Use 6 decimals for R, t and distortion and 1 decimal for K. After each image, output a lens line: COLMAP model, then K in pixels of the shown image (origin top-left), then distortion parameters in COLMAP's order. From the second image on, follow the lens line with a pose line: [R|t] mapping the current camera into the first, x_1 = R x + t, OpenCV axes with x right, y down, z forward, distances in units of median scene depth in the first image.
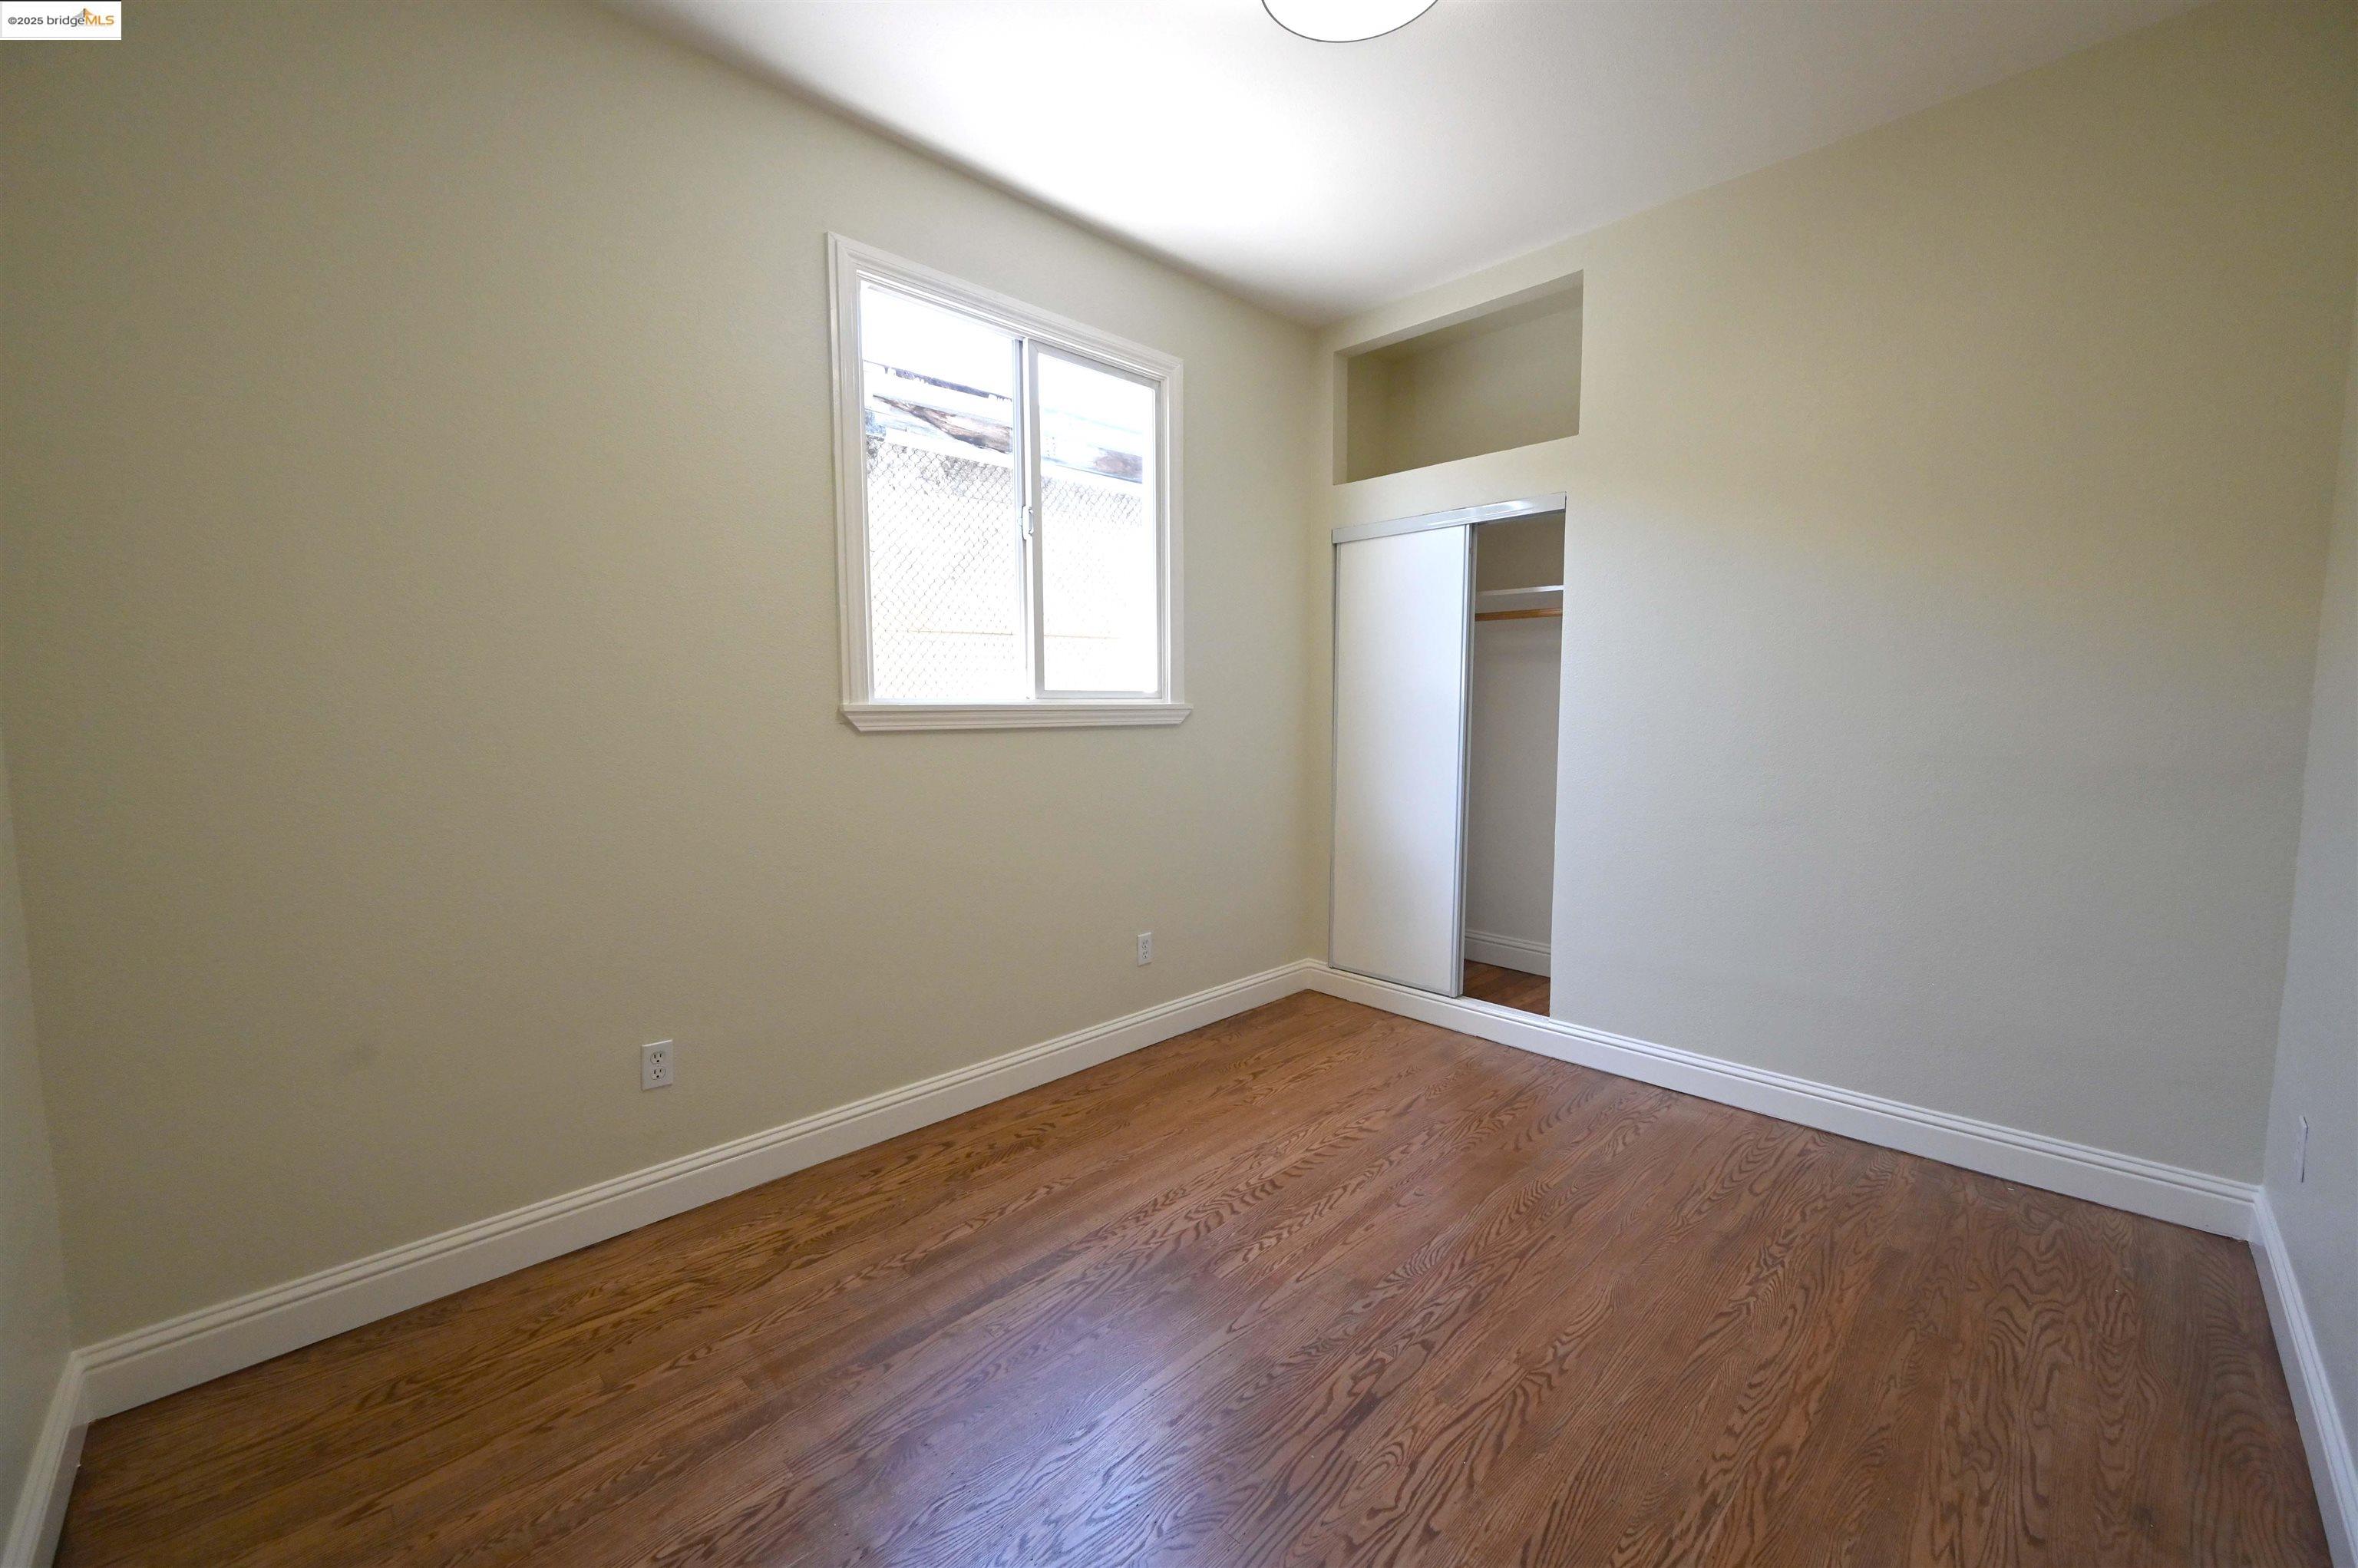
lens RADIAL K [[923.1, 0, 1179.7], [0, 923.1, 783.7], [0, 0, 1]] dist [-0.000248, -0.000043]
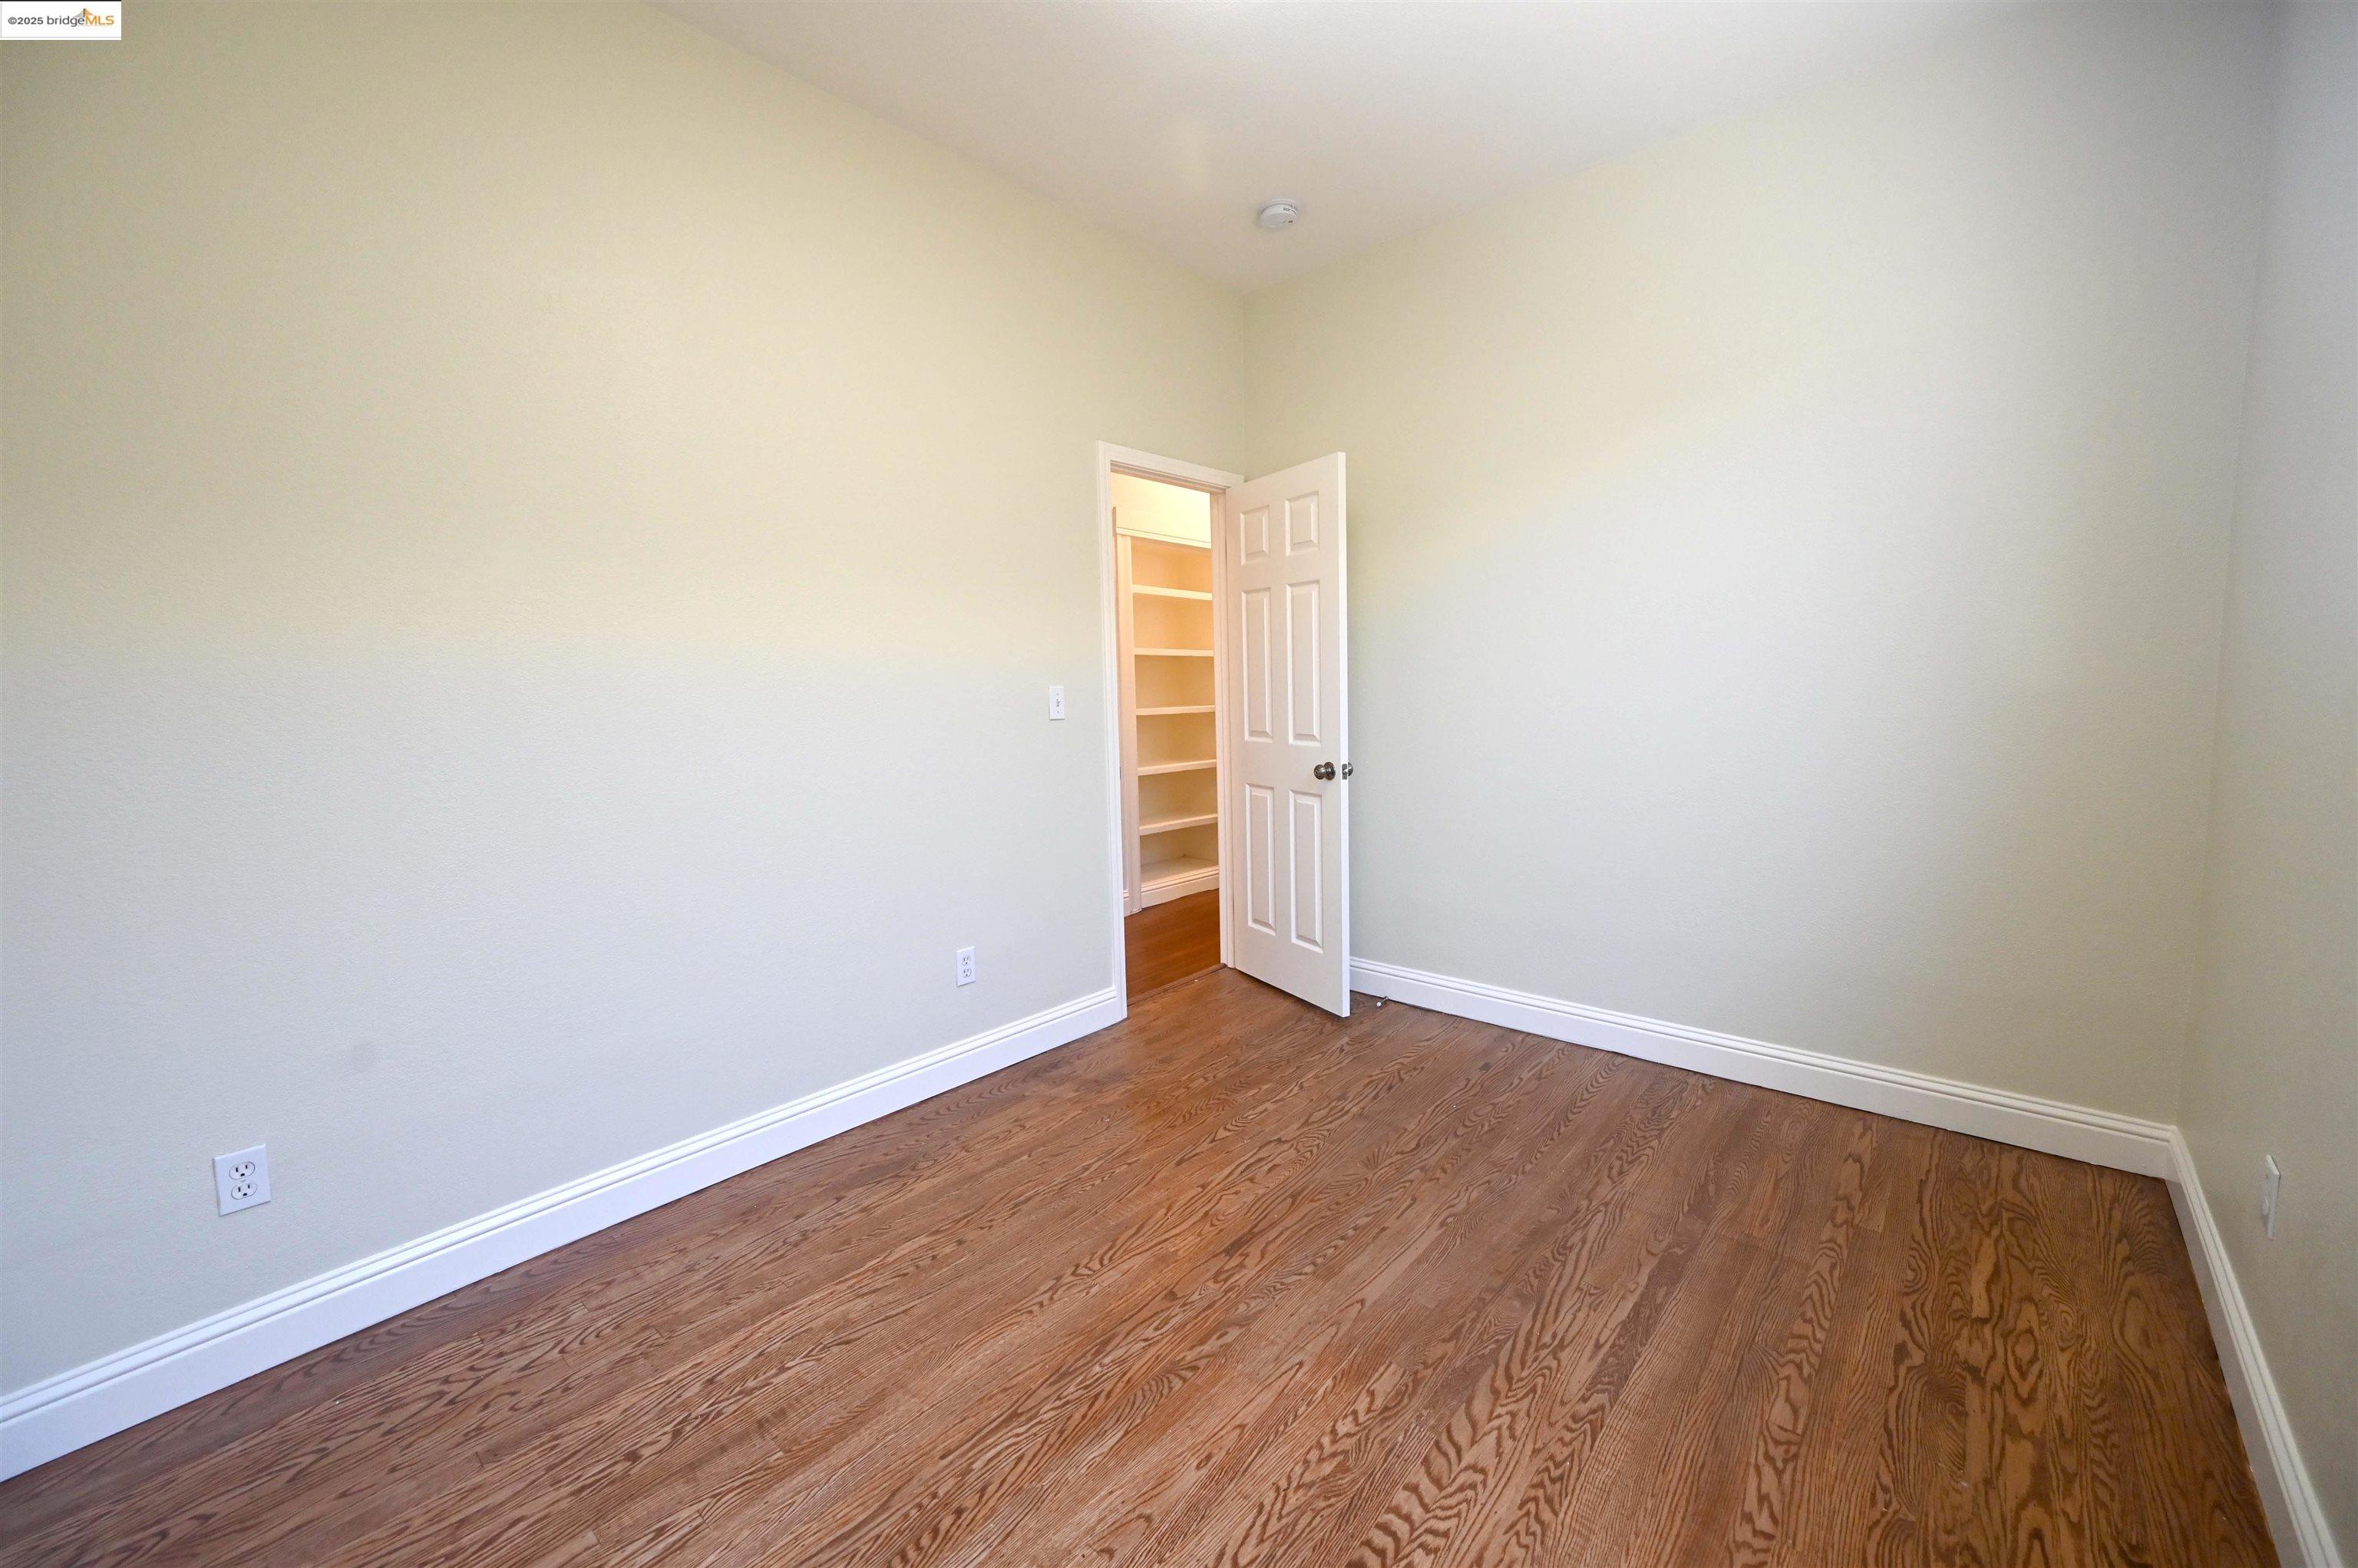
lens RADIAL K [[923.1, 0, 1178.5], [0, 923.1, 784.7], [0, 0, 1]] dist [-0.000248, -0.000043]
pose [[-0.997471, 0.035545, -0.061548, 0.280663], [0.022686, 0.979892, 0.198235, -0.152509], [0.067357, 0.196338, -0.978220, 1.766338]]
